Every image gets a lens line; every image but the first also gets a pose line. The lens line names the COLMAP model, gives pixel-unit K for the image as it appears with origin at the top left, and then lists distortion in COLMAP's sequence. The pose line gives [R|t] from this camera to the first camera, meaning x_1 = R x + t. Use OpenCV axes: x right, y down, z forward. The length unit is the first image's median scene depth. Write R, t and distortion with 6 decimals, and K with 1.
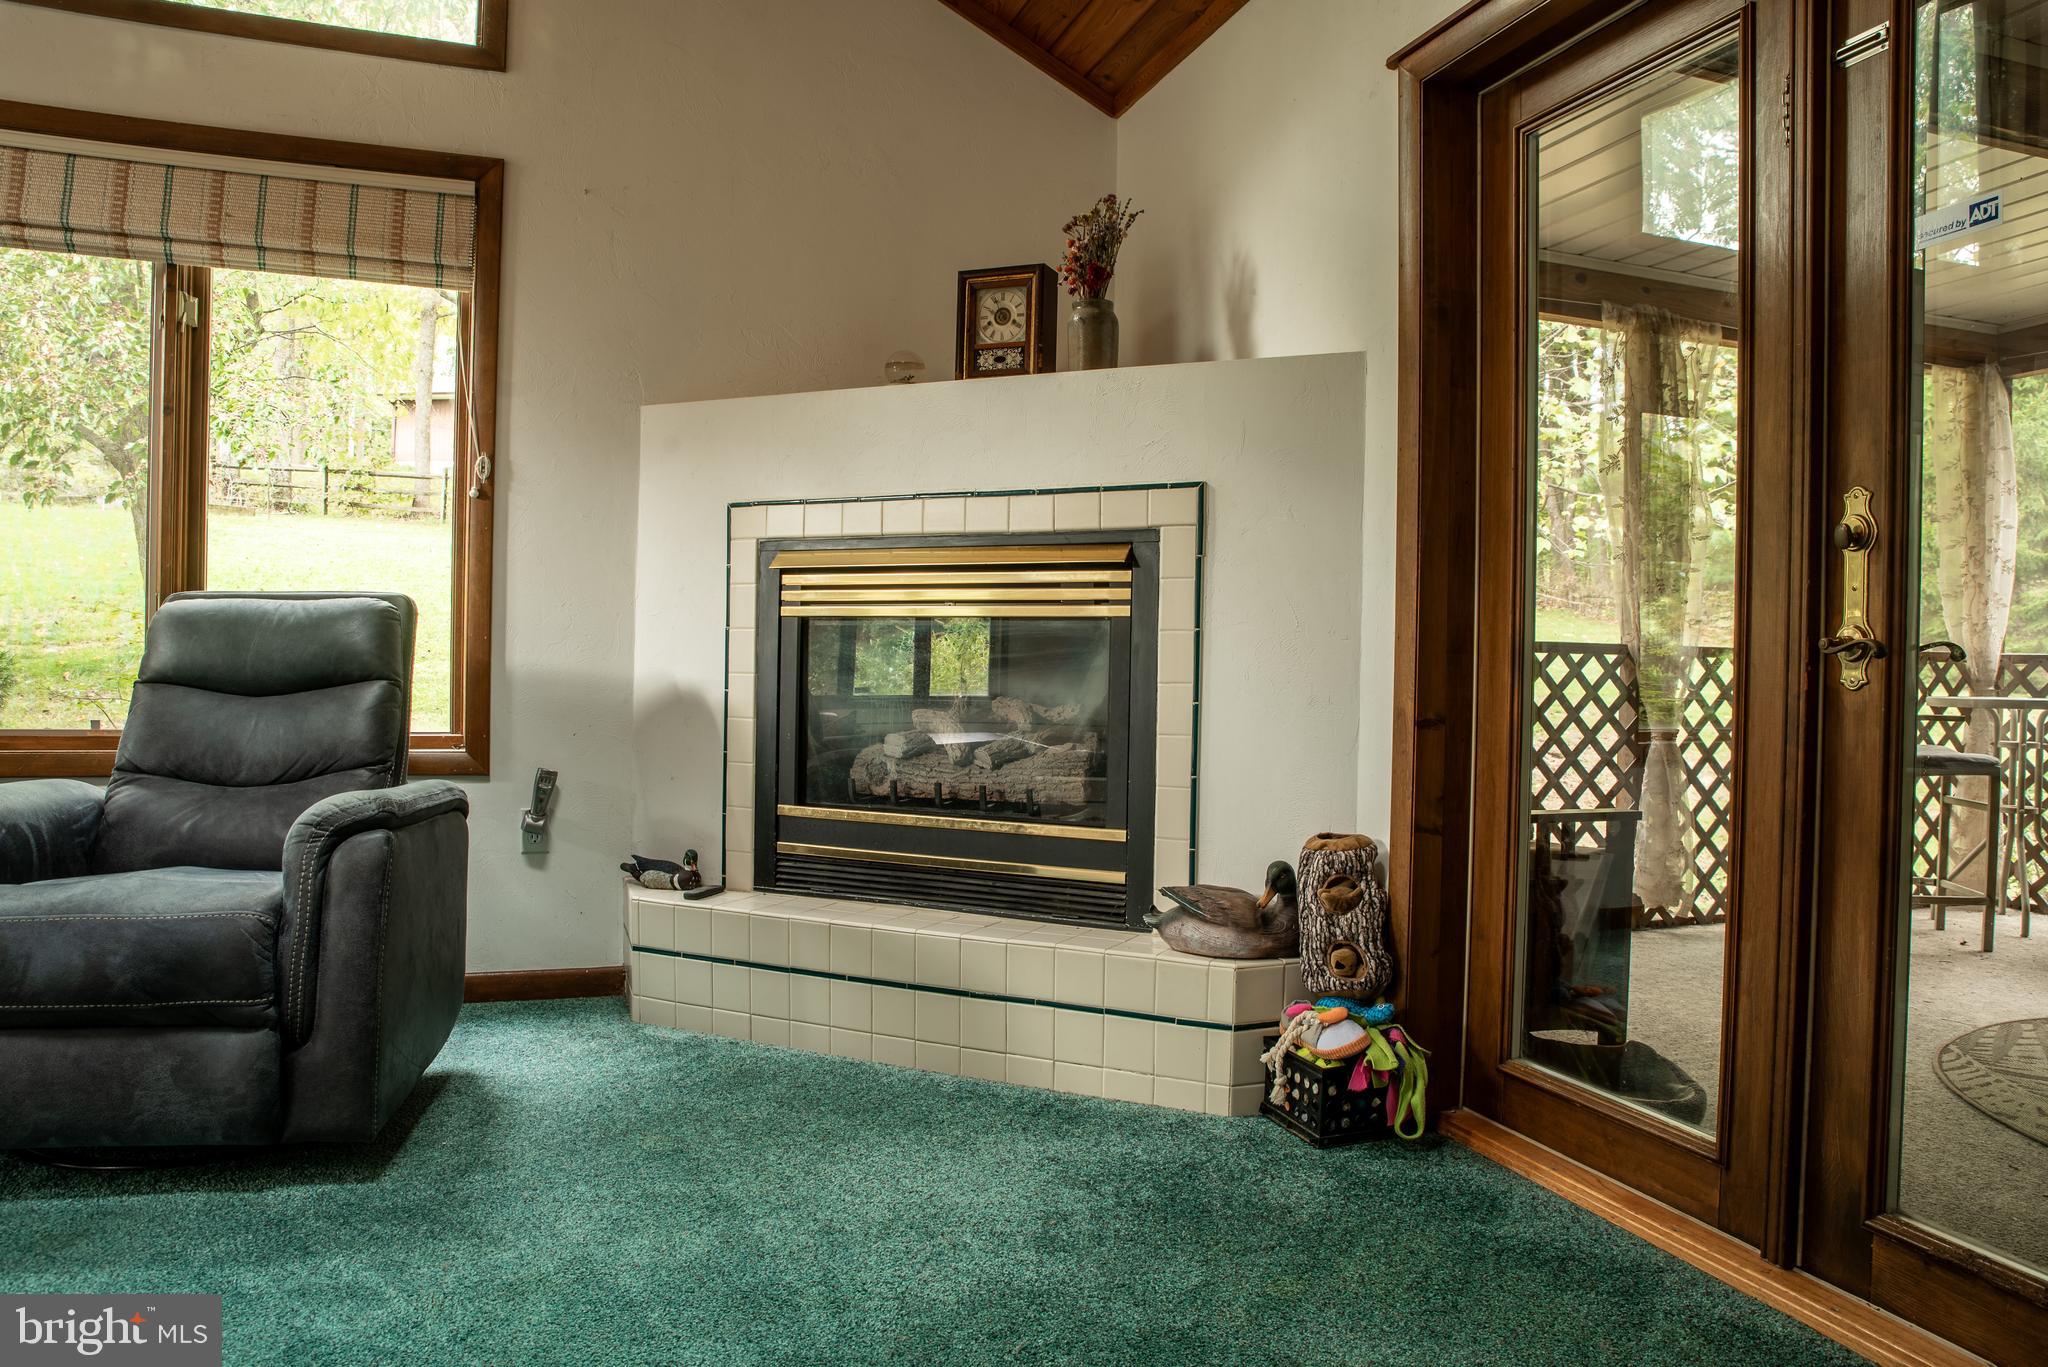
lens RADIAL K [[1444.5, 0, 1035.6], [0, 1444.5, 674.3], [0, 0, 1]] dist [-0.127666, 0.087994]
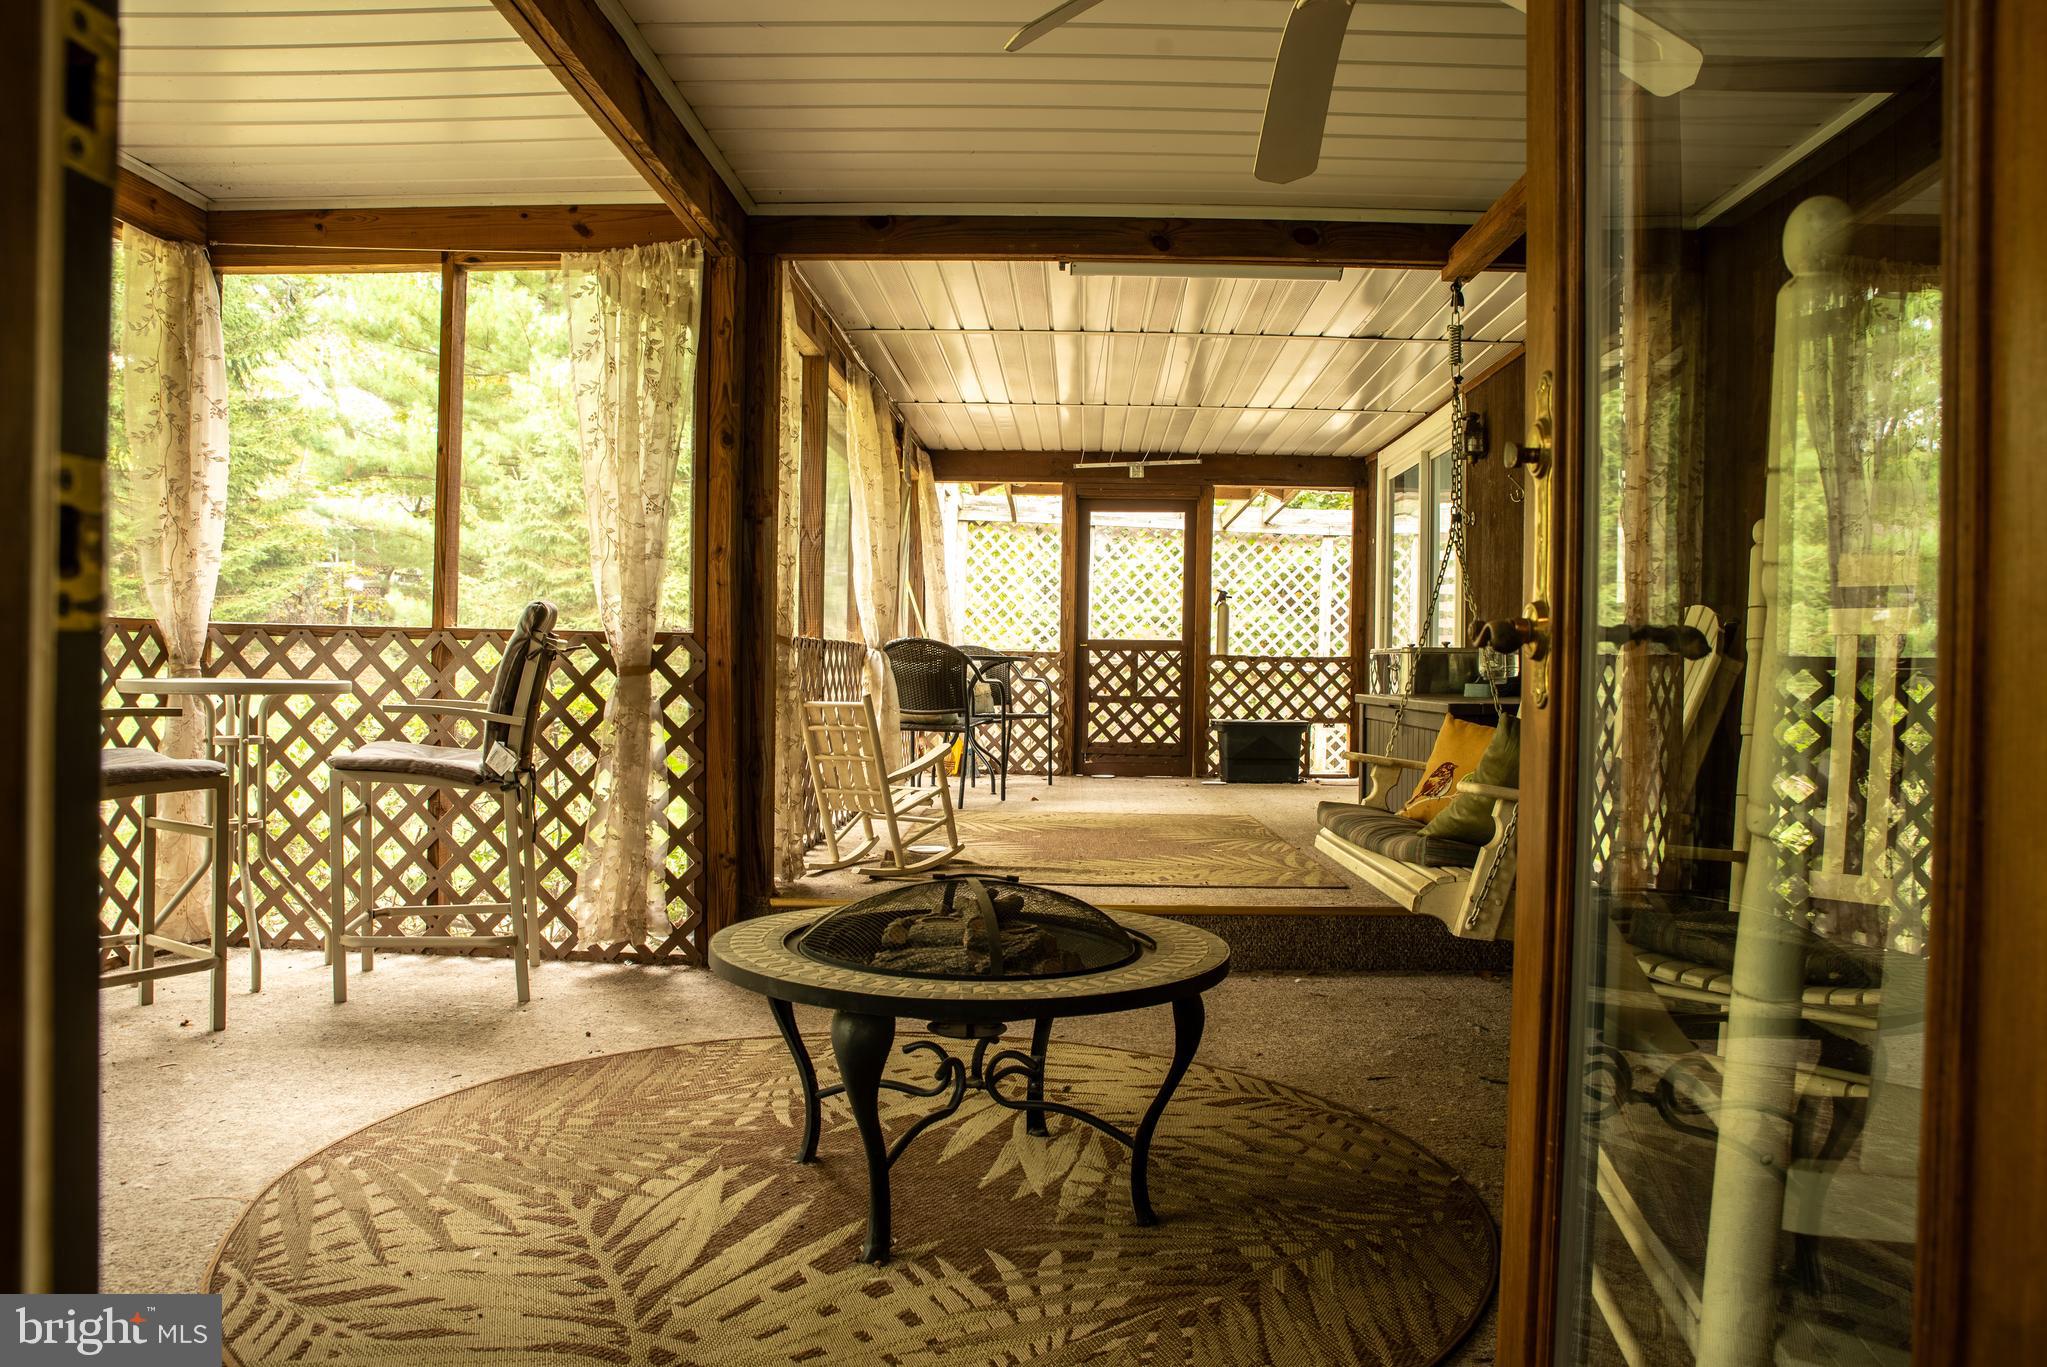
lens RADIAL K [[1443.8, 0, 1043.3], [0, 1443.8, 680.9], [0, 0, 1]] dist [-0.127666, 0.087994]
pose [[0.374268, -0.021289, 0.927076, 0.150269], [-0.003464, 0.999697, 0.024356, -0.002771], [-0.927314, -0.012327, 0.374081, 0.277838]]
